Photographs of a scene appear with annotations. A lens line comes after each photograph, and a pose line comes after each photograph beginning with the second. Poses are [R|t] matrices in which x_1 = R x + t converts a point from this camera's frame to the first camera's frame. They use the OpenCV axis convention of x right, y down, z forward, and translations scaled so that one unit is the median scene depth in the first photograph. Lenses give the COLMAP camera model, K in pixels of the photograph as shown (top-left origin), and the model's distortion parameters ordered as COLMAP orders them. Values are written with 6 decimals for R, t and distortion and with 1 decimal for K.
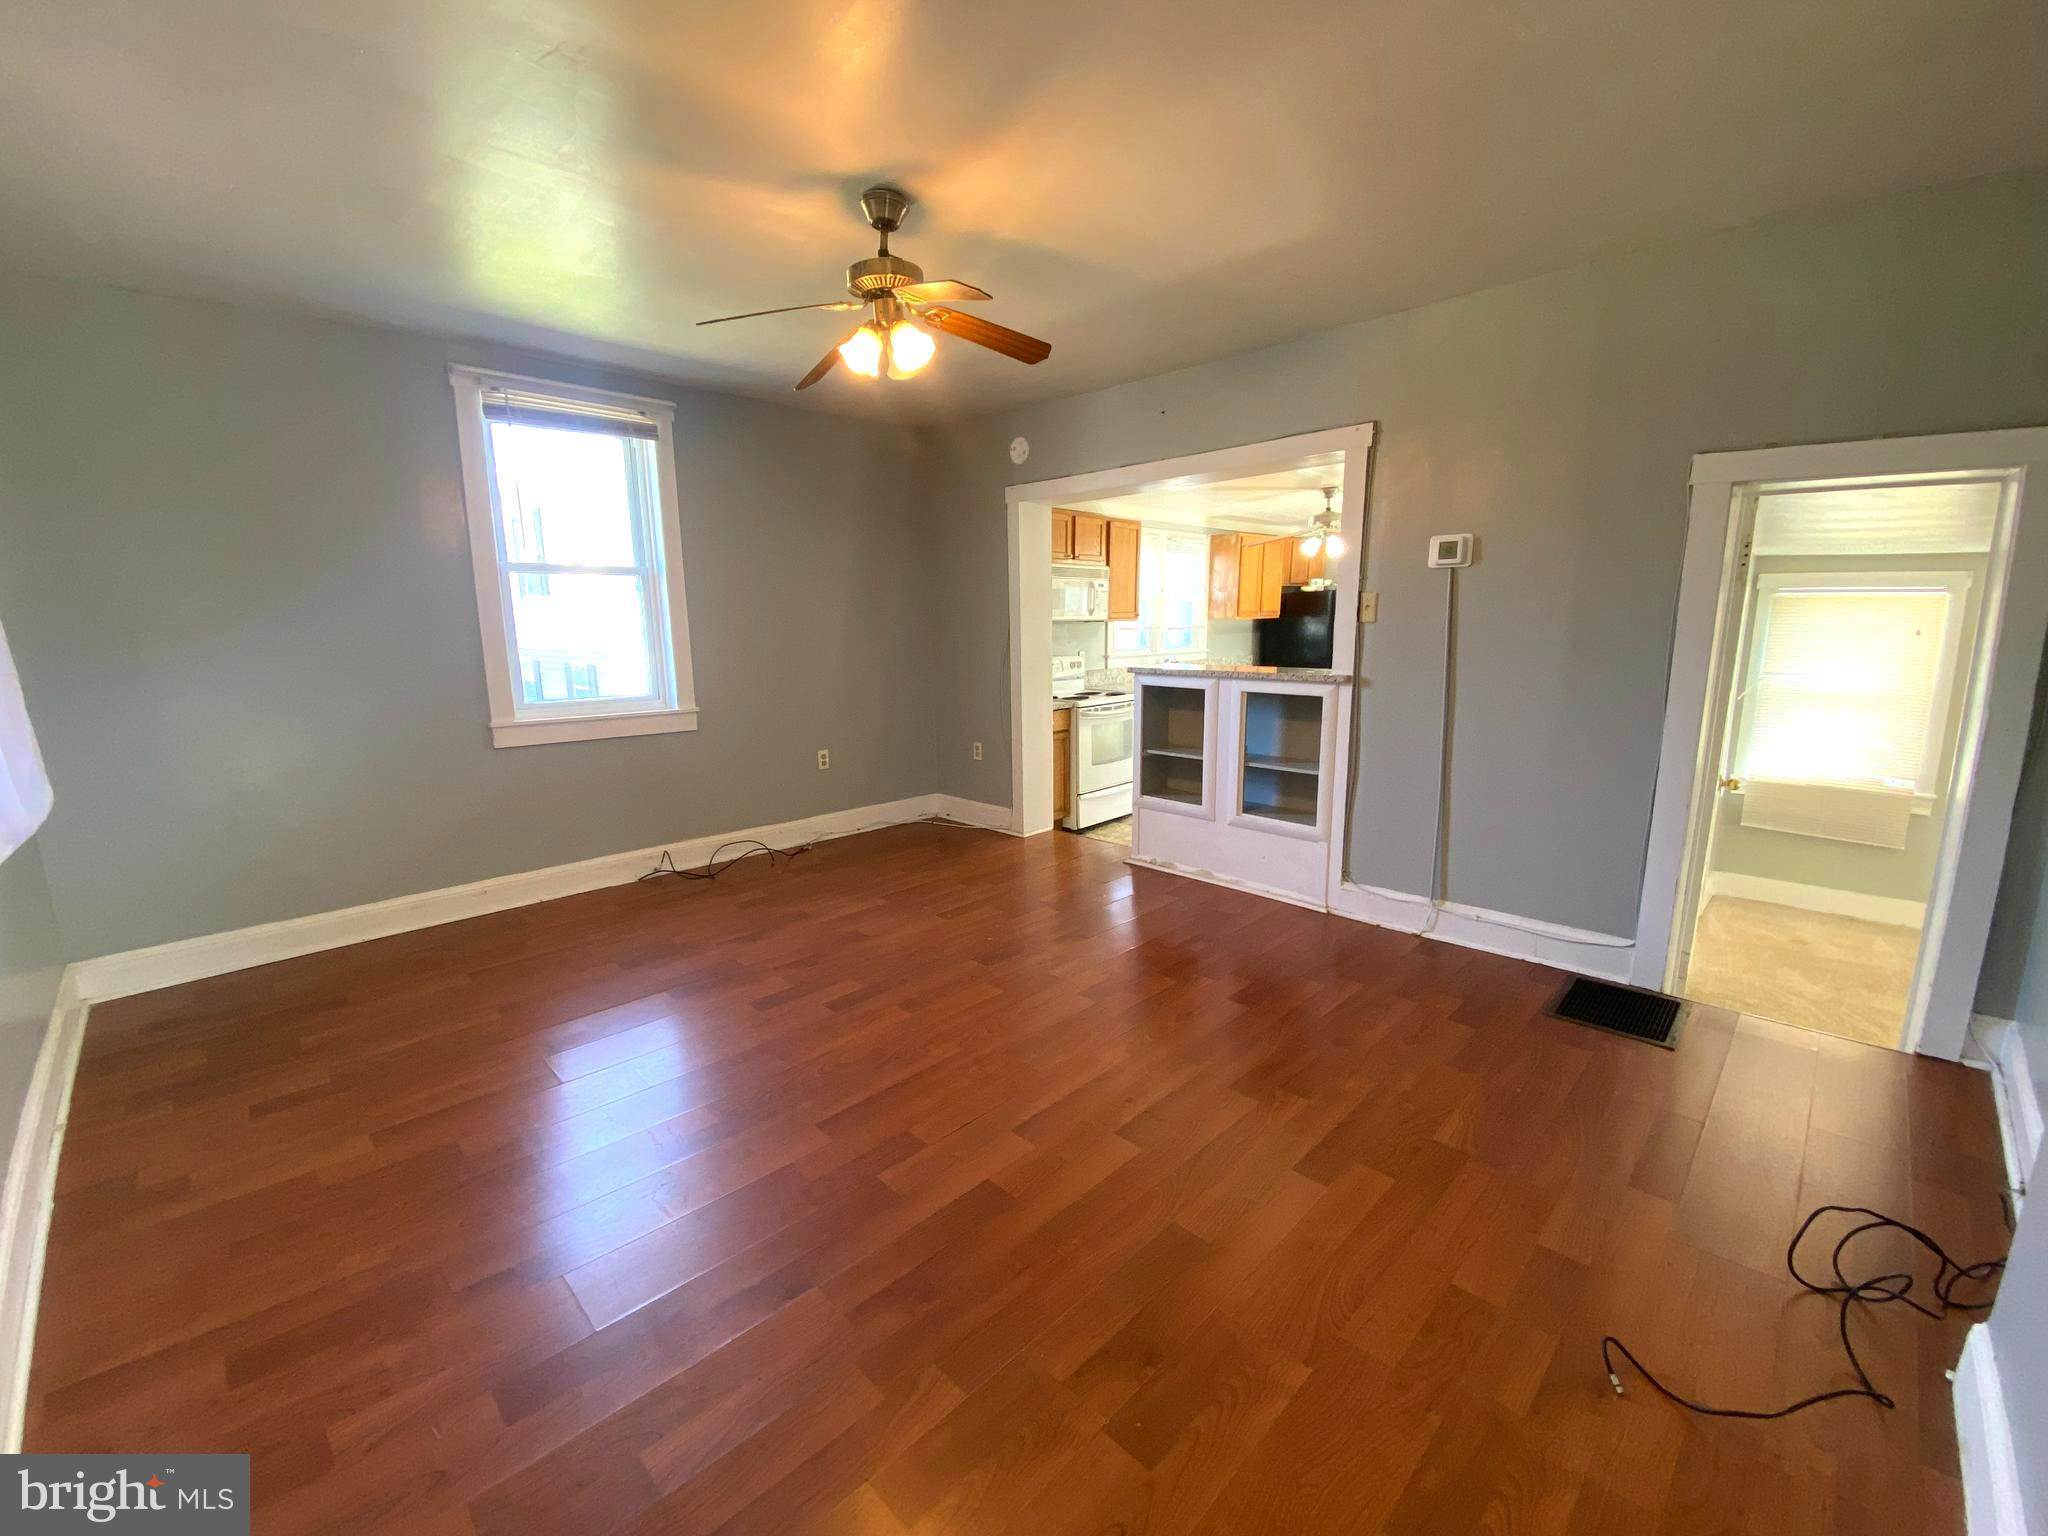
lens RADIAL K [[825.4, 0, 1018.9], [0, 825.4, 766.1], [0, 0, 1]] dist [-0.002495, -0.007270]
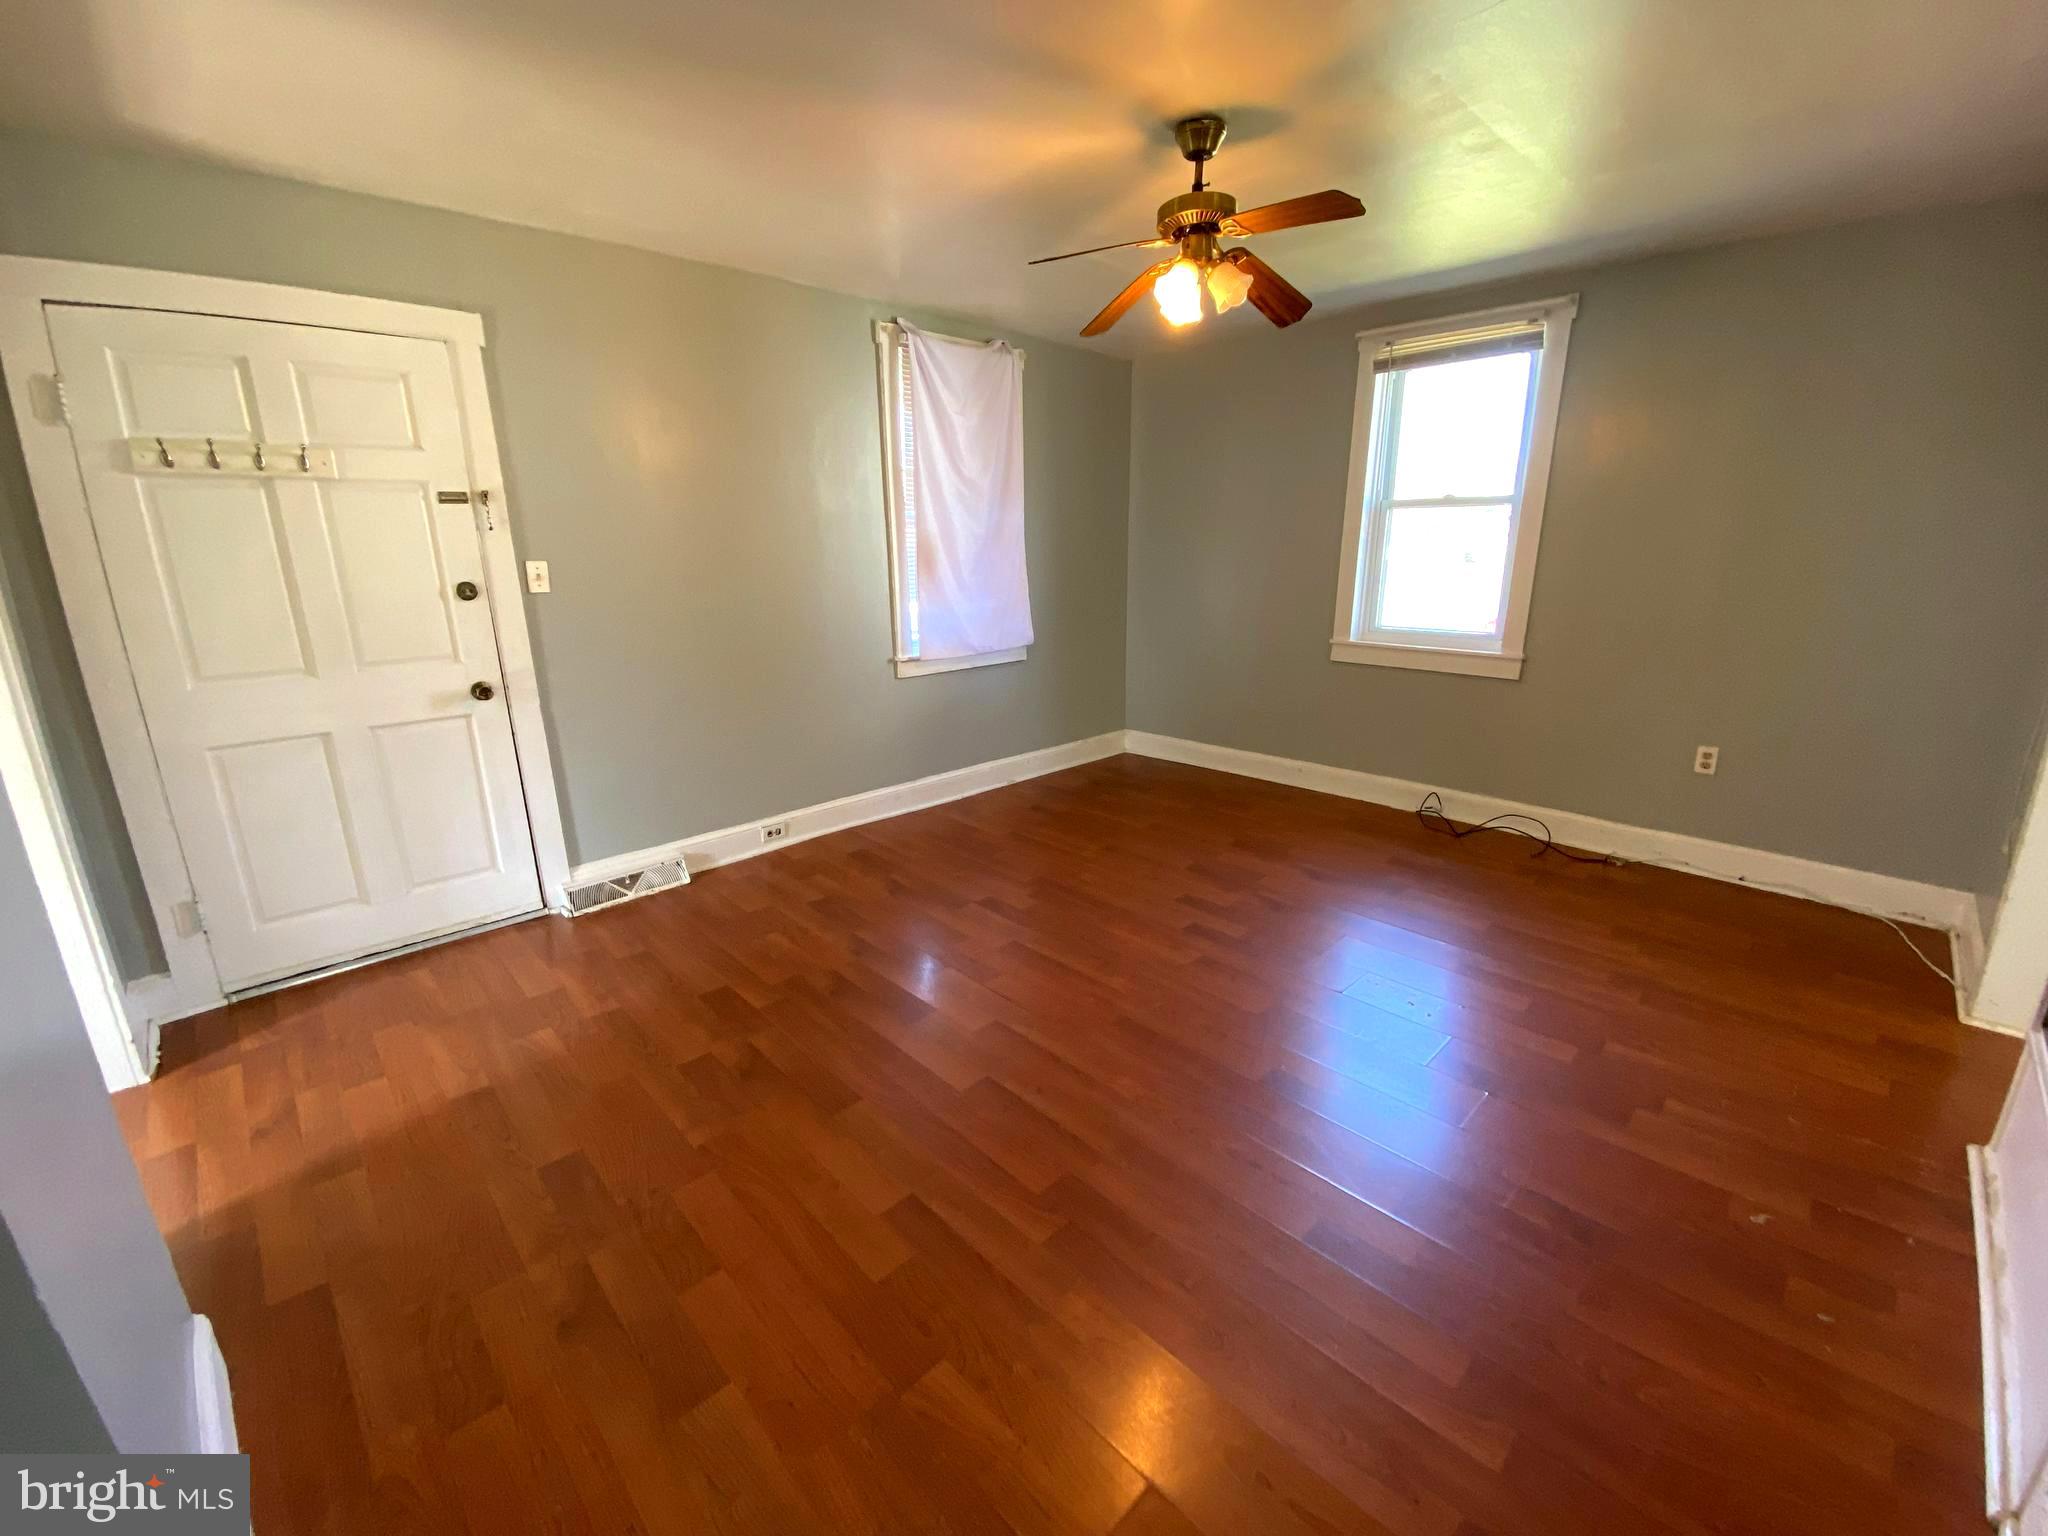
lens RADIAL K [[825.4, 0, 1019.7], [0, 825.4, 760.7], [0, 0, 1]] dist [-0.002495, -0.007270]
pose [[-0.009382, 0.266923, -0.963672, 0.547751], [-0.166093, 0.949911, 0.264729, -0.119180], [0.986065, 0.162543, 0.035422, 0.504189]]
